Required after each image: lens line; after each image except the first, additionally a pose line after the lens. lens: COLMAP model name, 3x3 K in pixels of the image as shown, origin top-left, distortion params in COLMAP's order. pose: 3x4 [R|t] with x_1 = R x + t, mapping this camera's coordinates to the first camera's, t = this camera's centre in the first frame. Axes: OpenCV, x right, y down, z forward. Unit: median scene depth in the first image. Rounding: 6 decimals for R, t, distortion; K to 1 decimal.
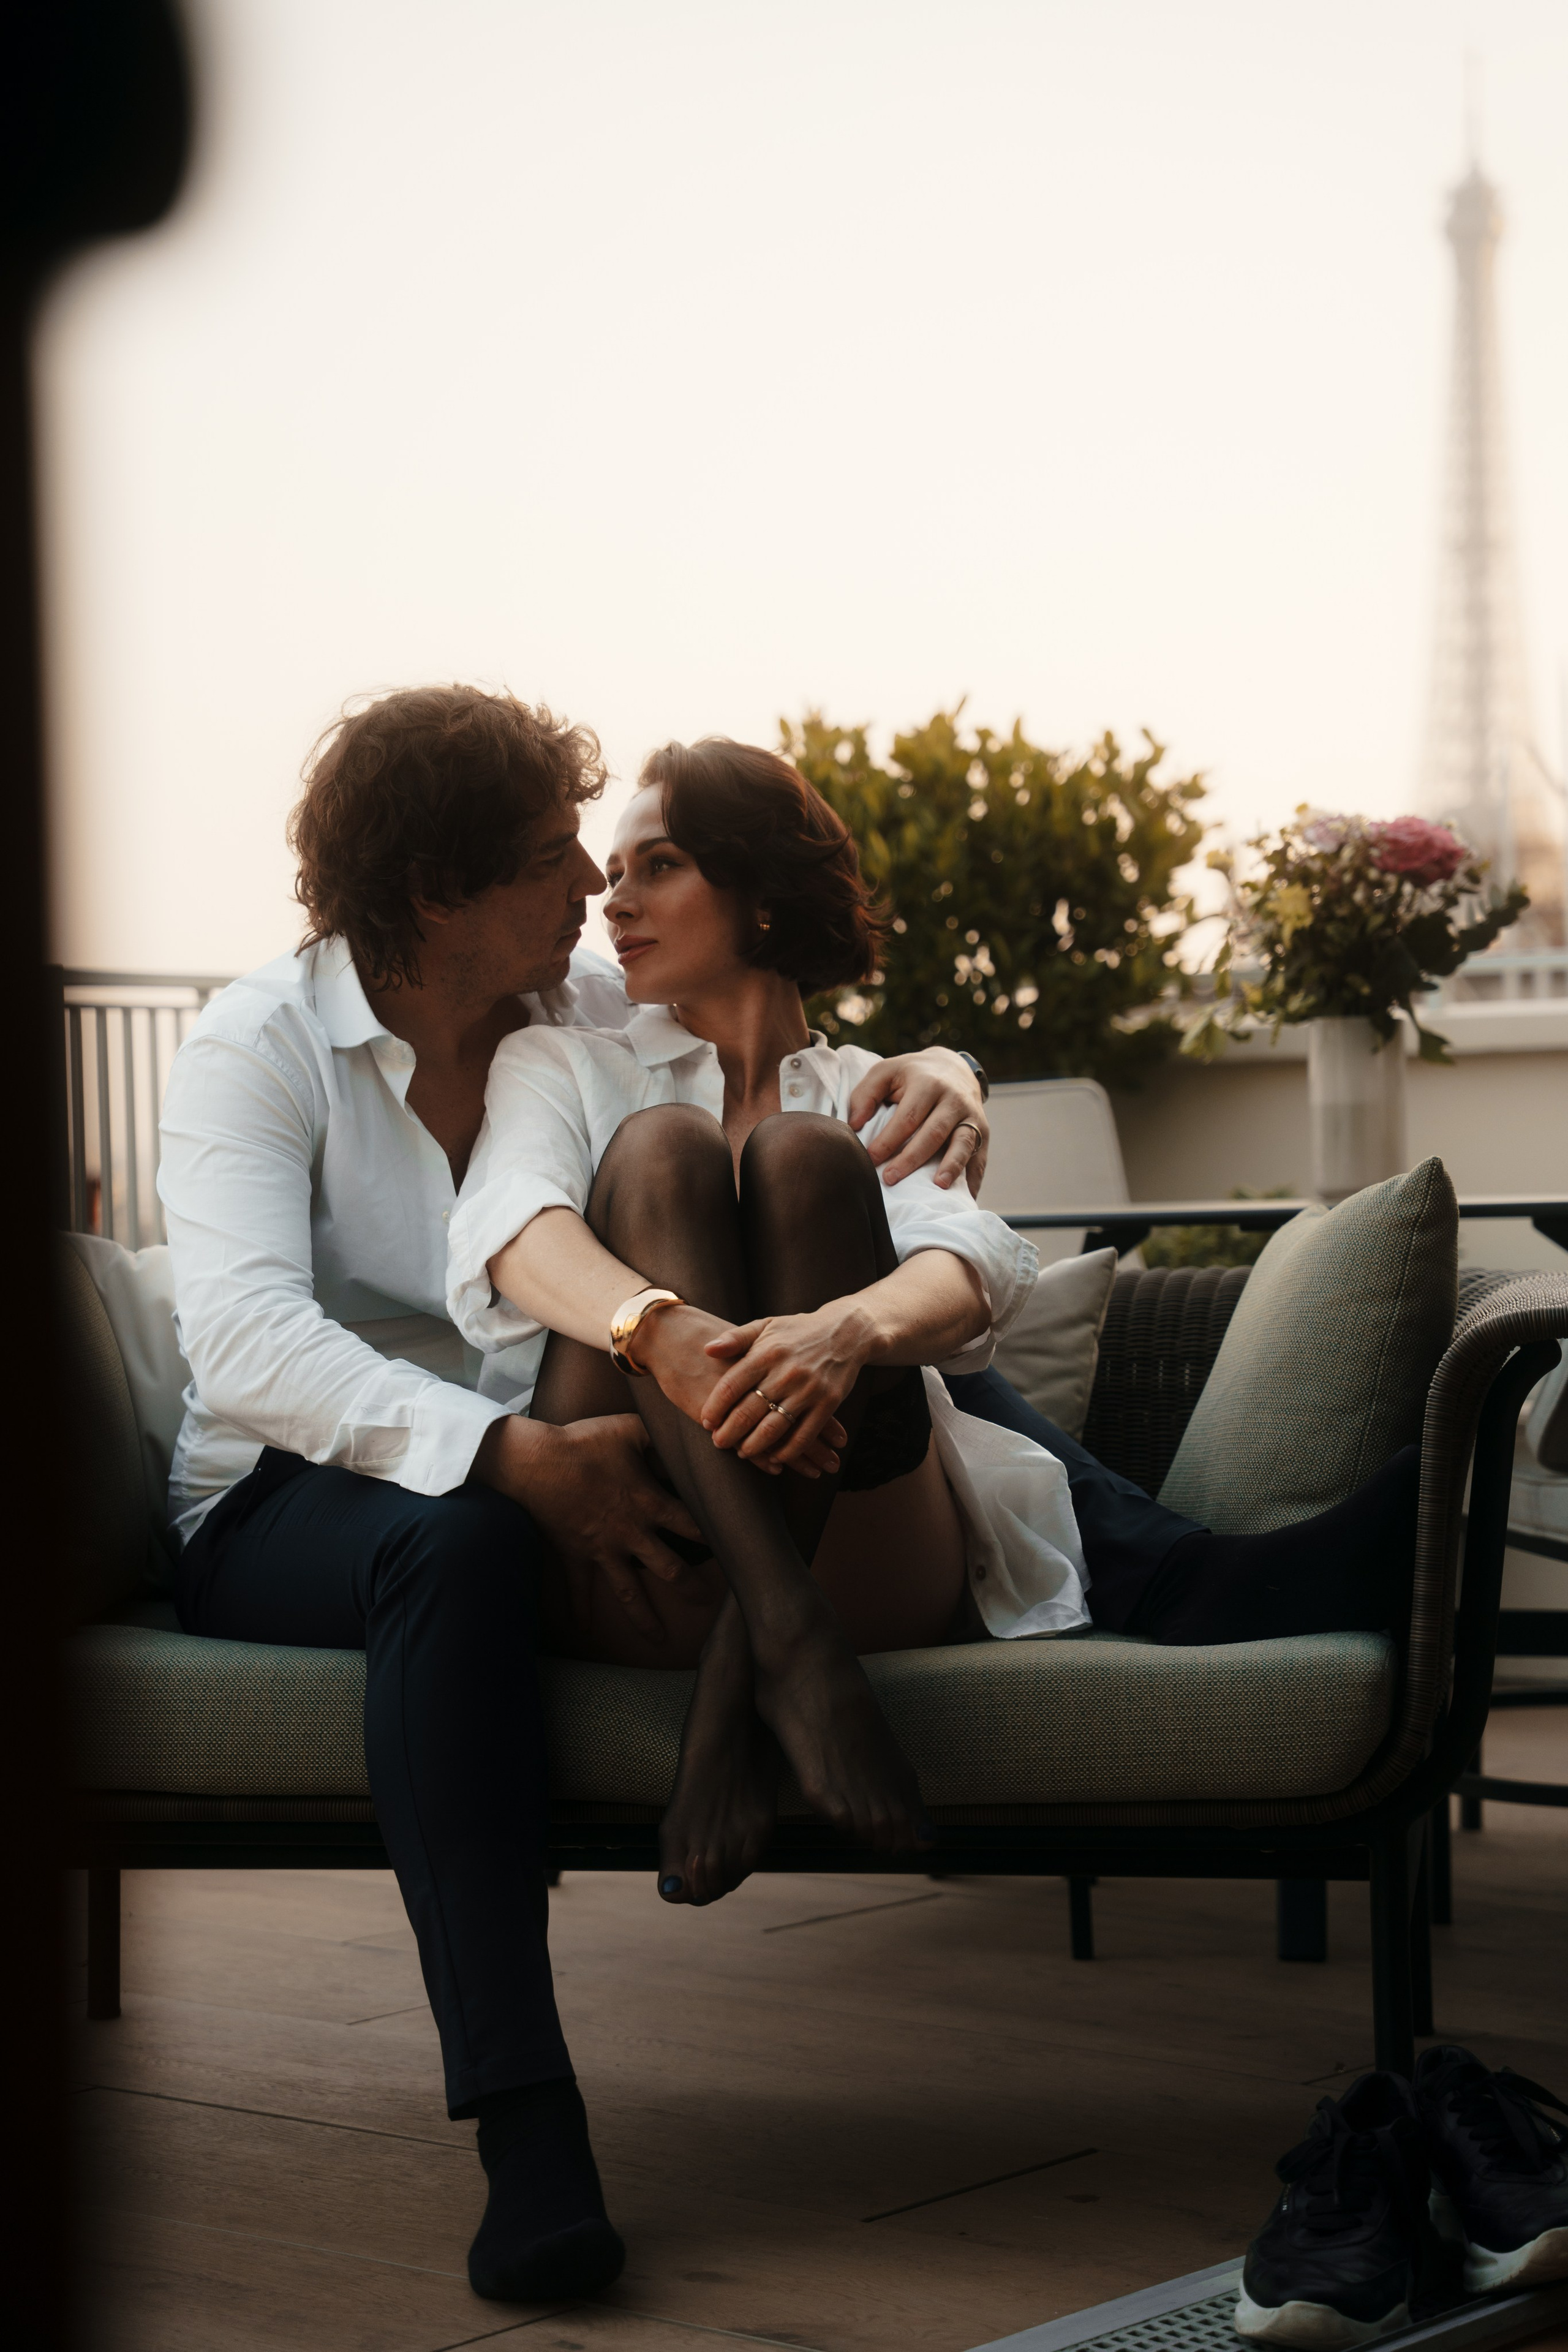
lens RADIAL K [[4420.1, 0, 778.7], [0, 4420.1, 1178.5], [0, 0, 1]] dist [0.257825, 0.000000]
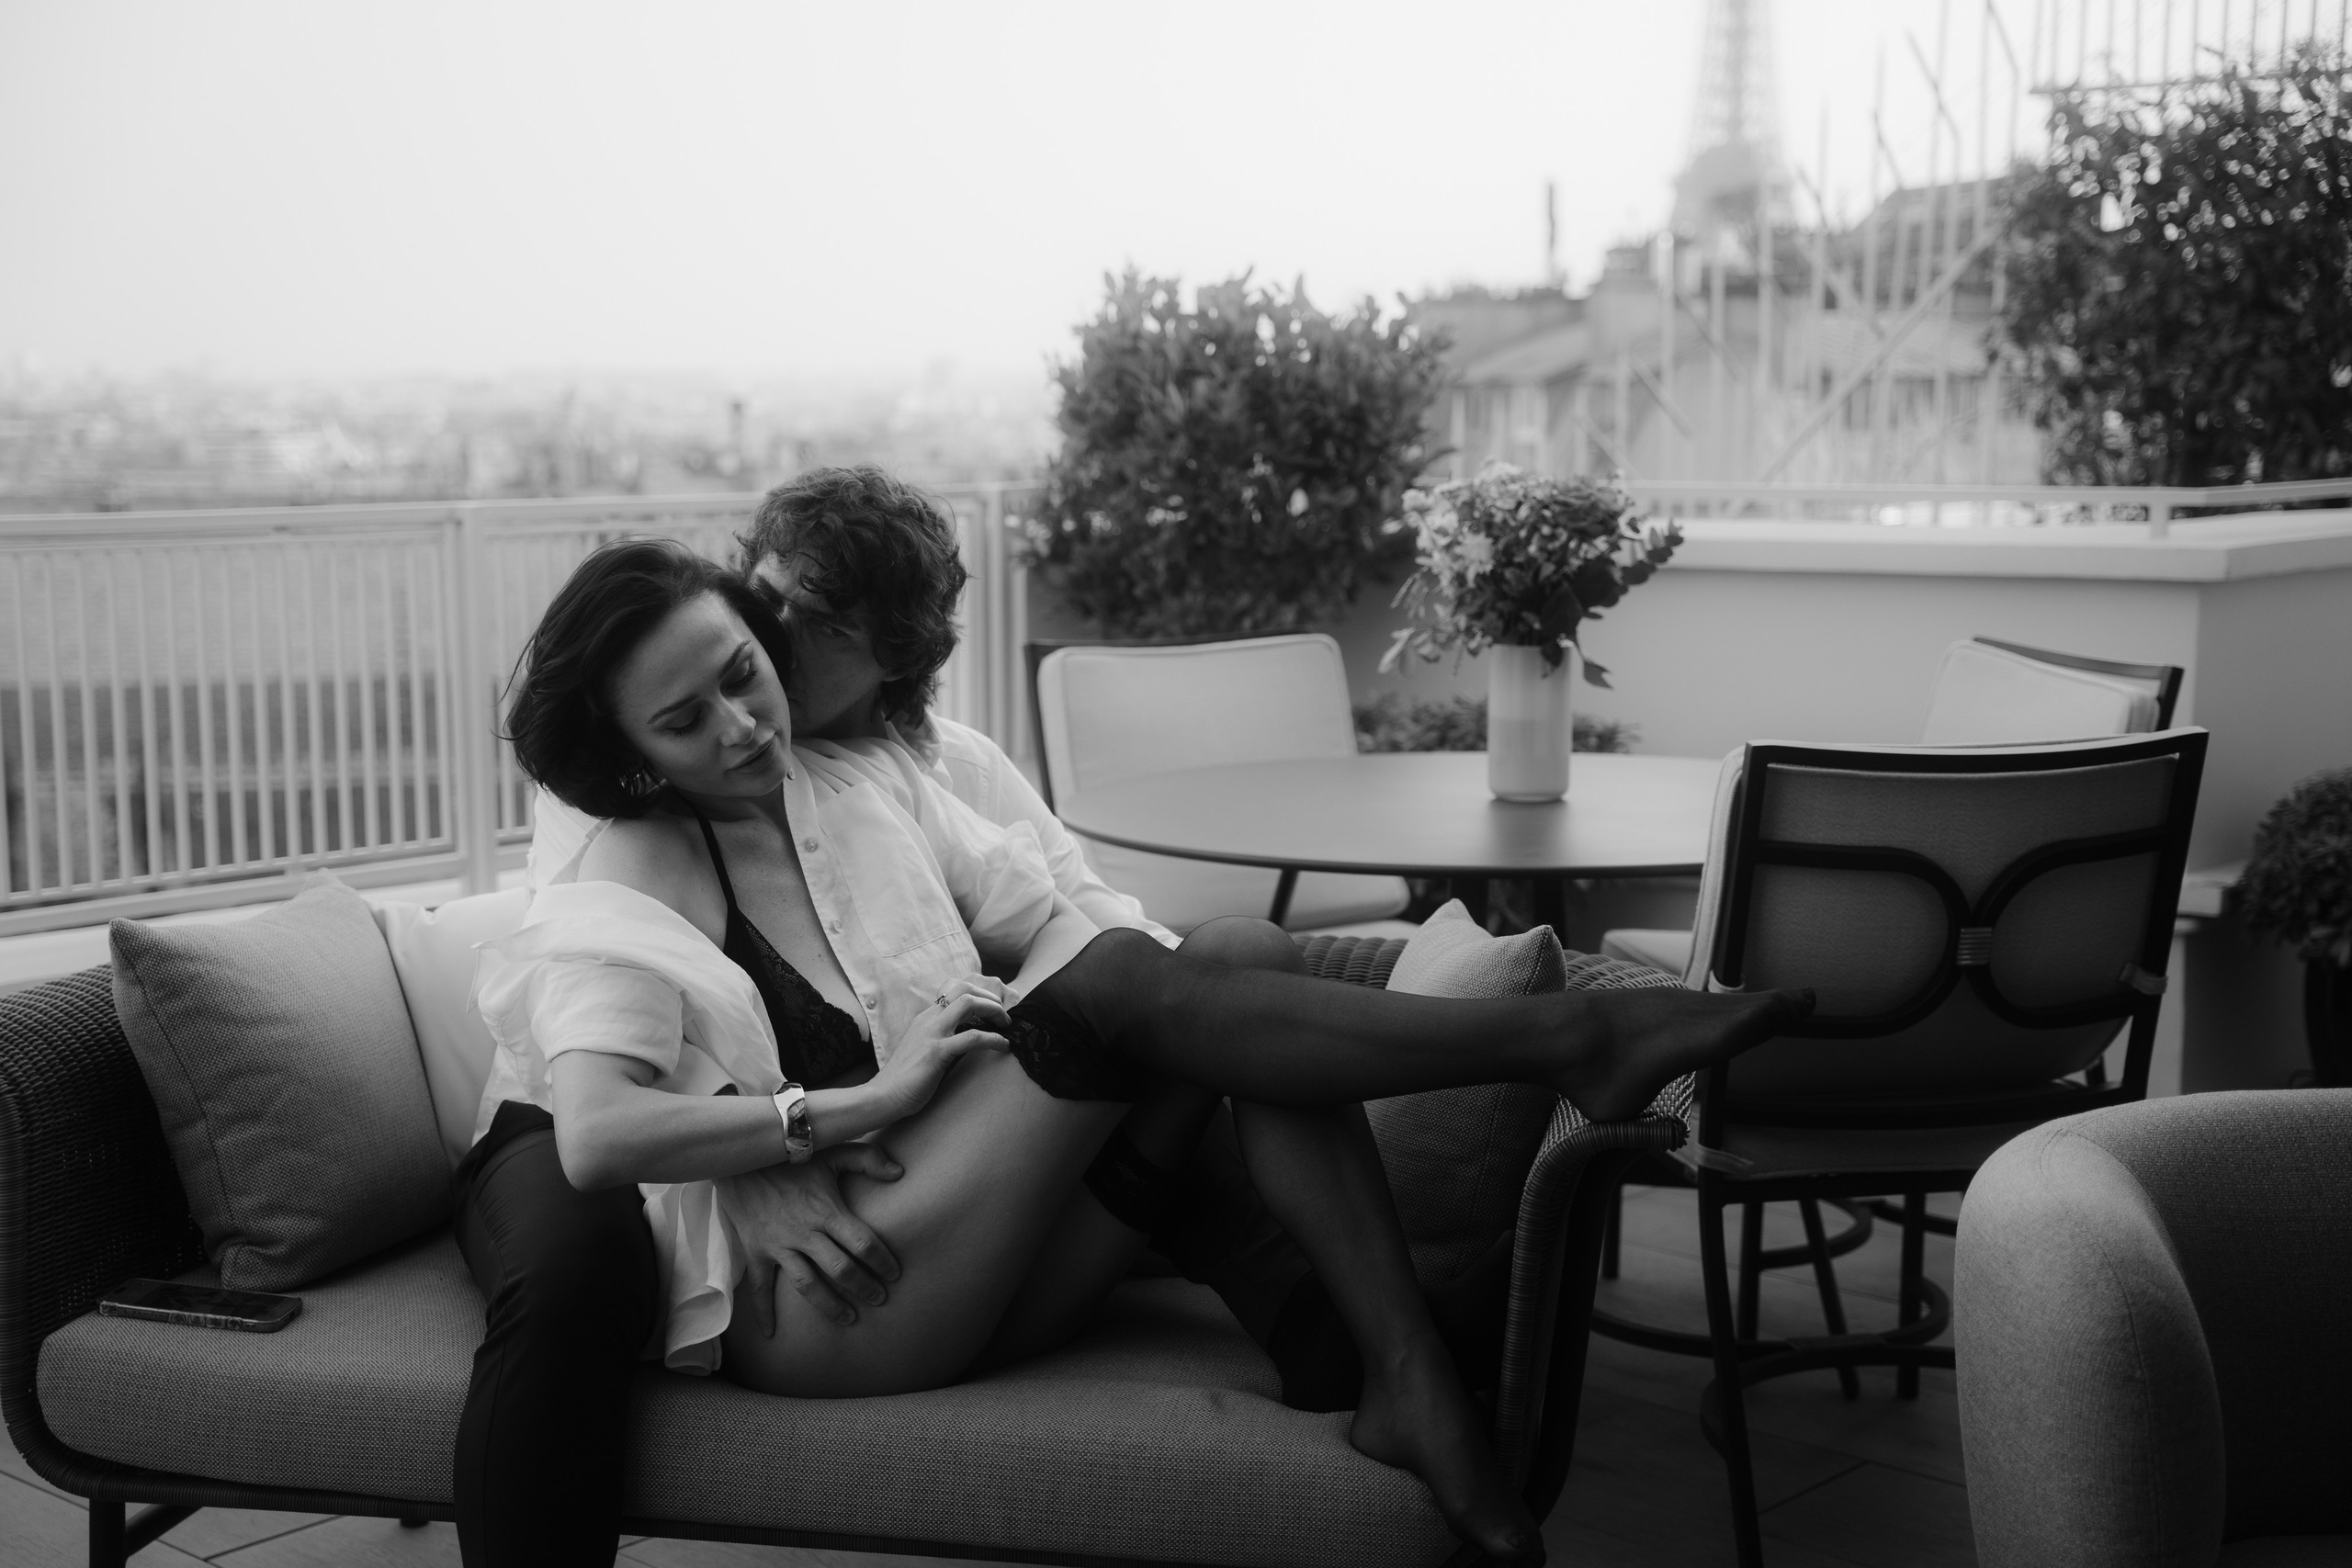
lens RADIAL K [[3086.2, 0, 1157.3], [0, 3086.2, 793.9], [0, 0, 1]] dist [0.077831, 0.000000]
pose [[0.999538, 0.022377, -0.020552, 0.037944], [-0.019593, 0.991722, 0.126899, -0.074672], [0.023221, -0.126438, 0.991703, 0.144324]]
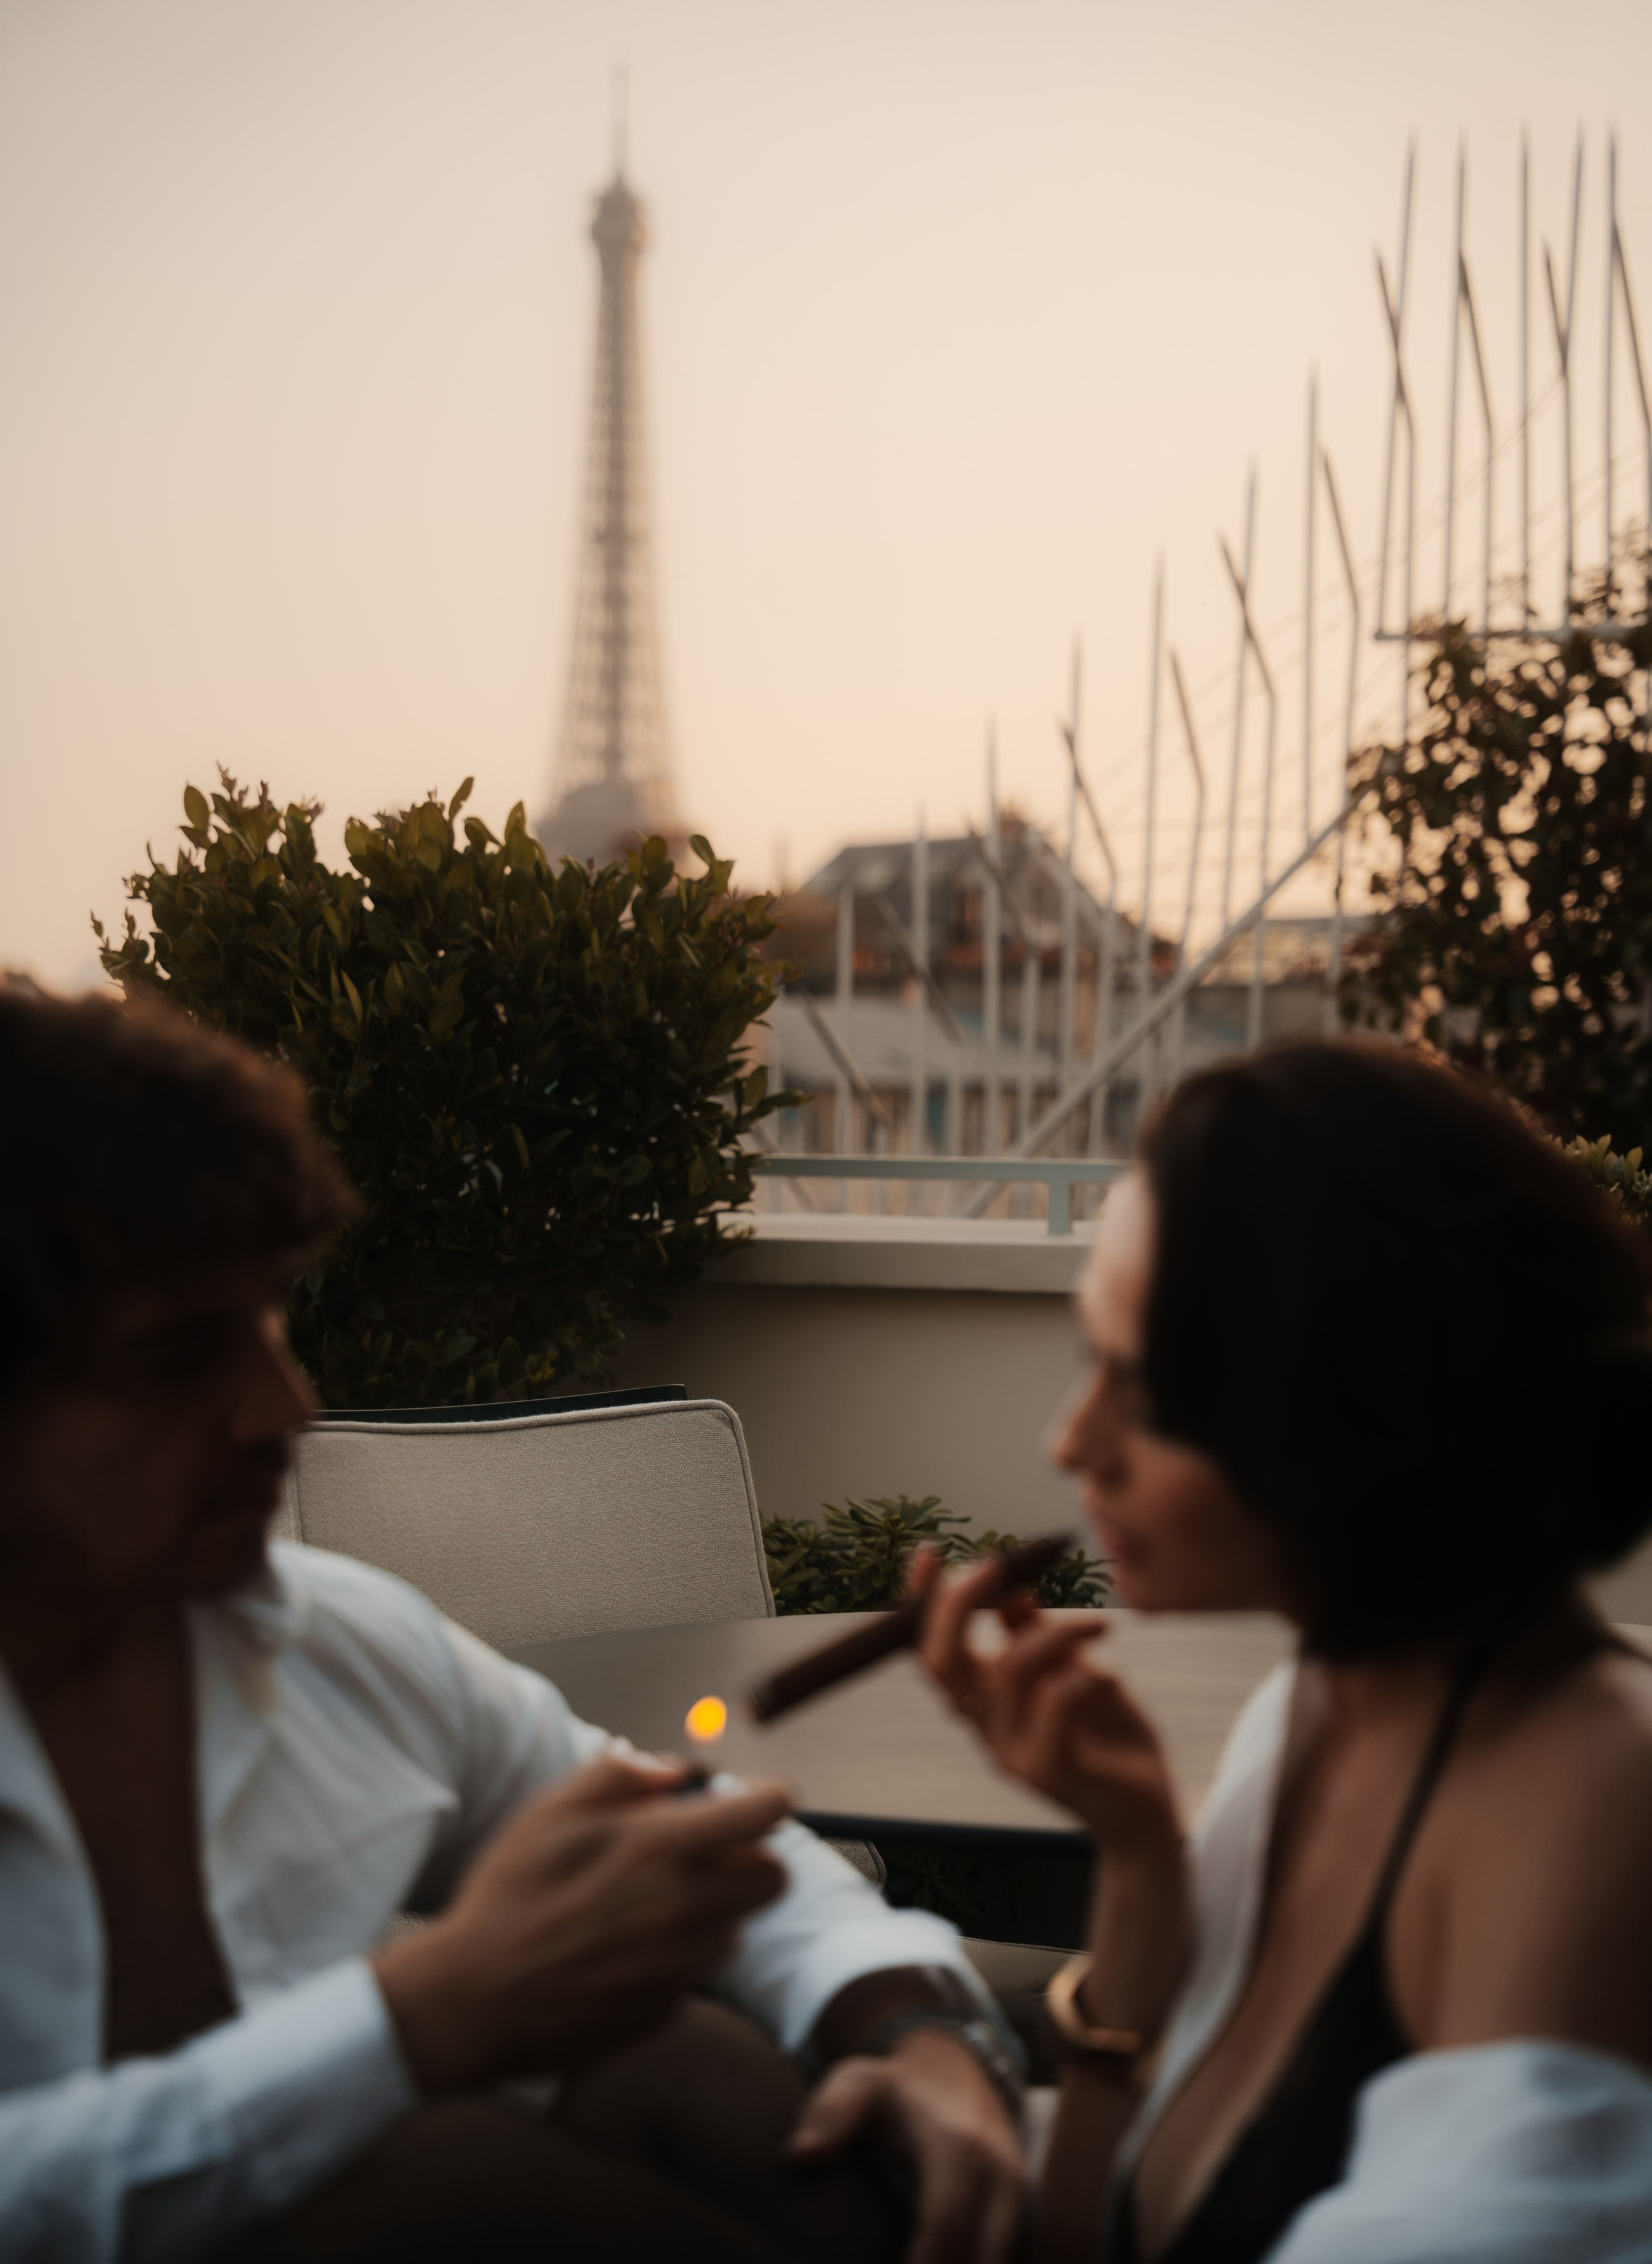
lens RADIAL K [[4211.7, 0, 838.7], [0, 4211.7, 1135.9], [0, 0, 1]] dist [0.336992, 0.000000]
pose [[0.976230, 0.036642, 0.213619, -0.045036], [-0.037346, 0.999302, -0.000741, -0.054921], [-0.213497, -0.007254, 0.976917, 0.322742]]
